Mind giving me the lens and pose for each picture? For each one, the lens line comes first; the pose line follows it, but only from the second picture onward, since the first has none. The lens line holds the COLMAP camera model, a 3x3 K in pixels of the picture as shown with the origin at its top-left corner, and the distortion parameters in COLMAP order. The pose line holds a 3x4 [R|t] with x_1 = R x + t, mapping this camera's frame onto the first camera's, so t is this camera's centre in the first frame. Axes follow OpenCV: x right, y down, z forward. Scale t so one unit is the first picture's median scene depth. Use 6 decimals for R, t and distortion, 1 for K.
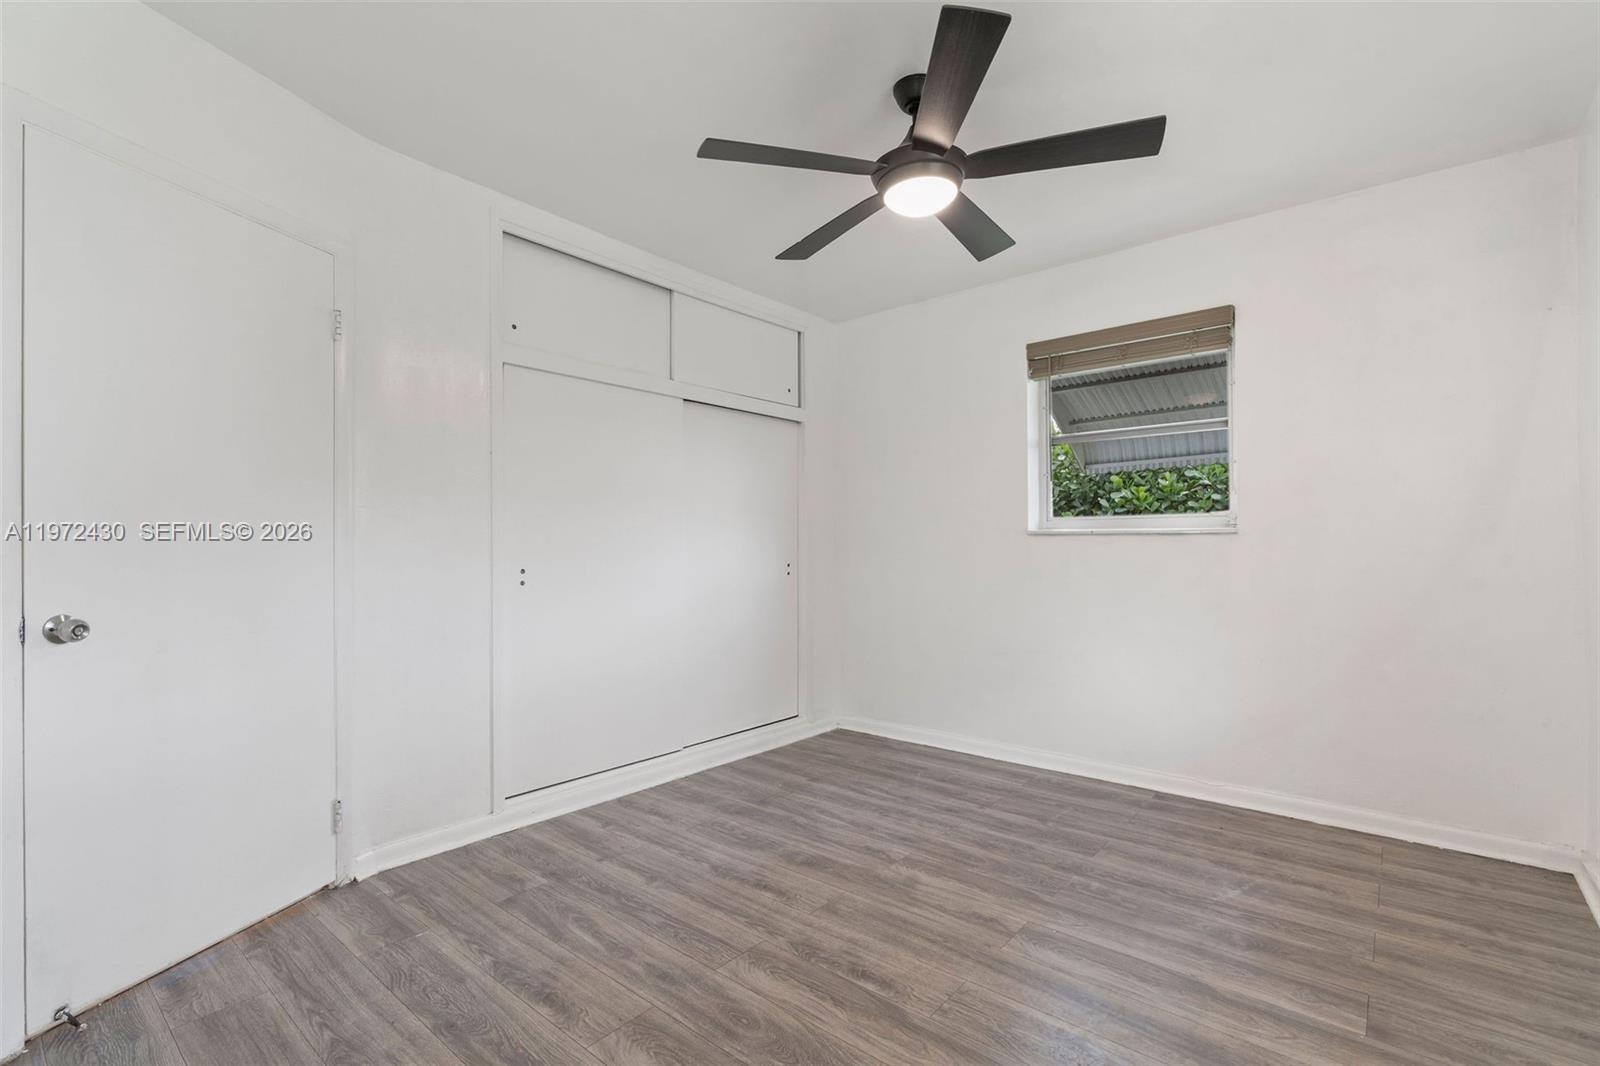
lens RADIAL K [[721.2, 0, 798.9], [0, 721.2, 523.8], [0, 0, 1]] dist [-0.011291, 0.004818]
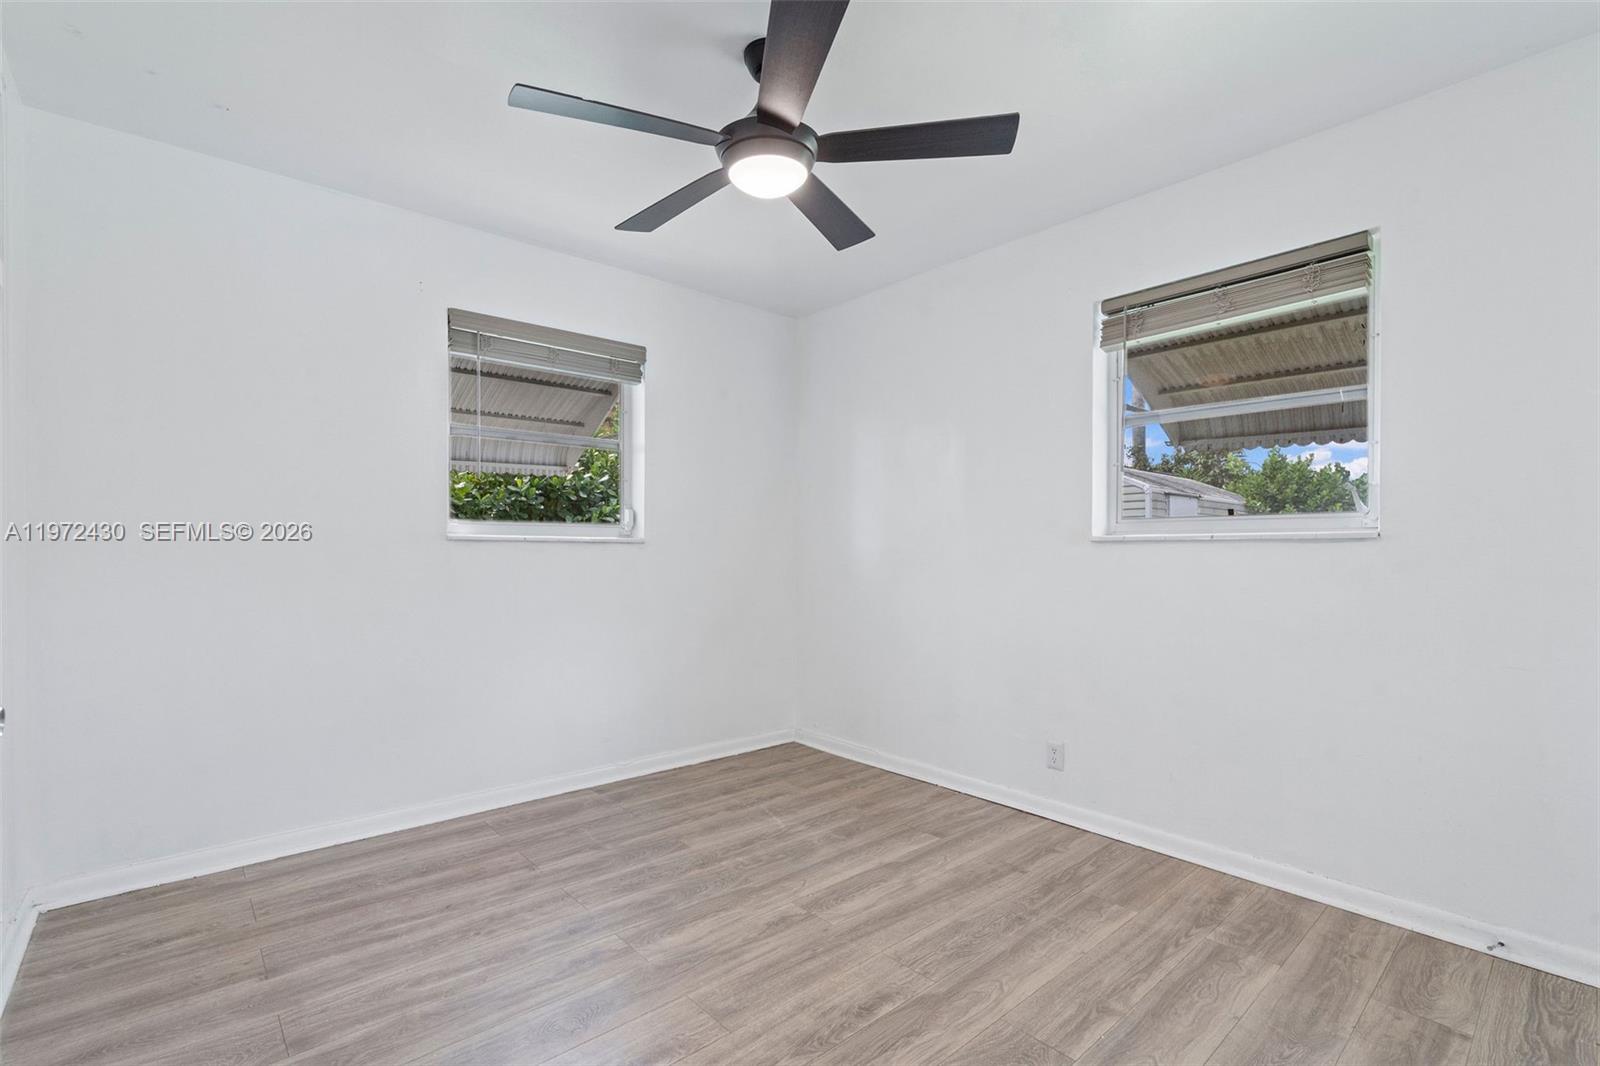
lens RADIAL K [[721.2, 0, 799.3], [0, 721.2, 535.2], [0, 0, 1]] dist [-0.011291, 0.004818]
pose [[0.149434, 0.021907, 0.988529, -0.602023], [-0.037247, 0.999170, -0.016512, 0.011451], [-0.988070, -0.034352, 0.150126, 0.660385]]
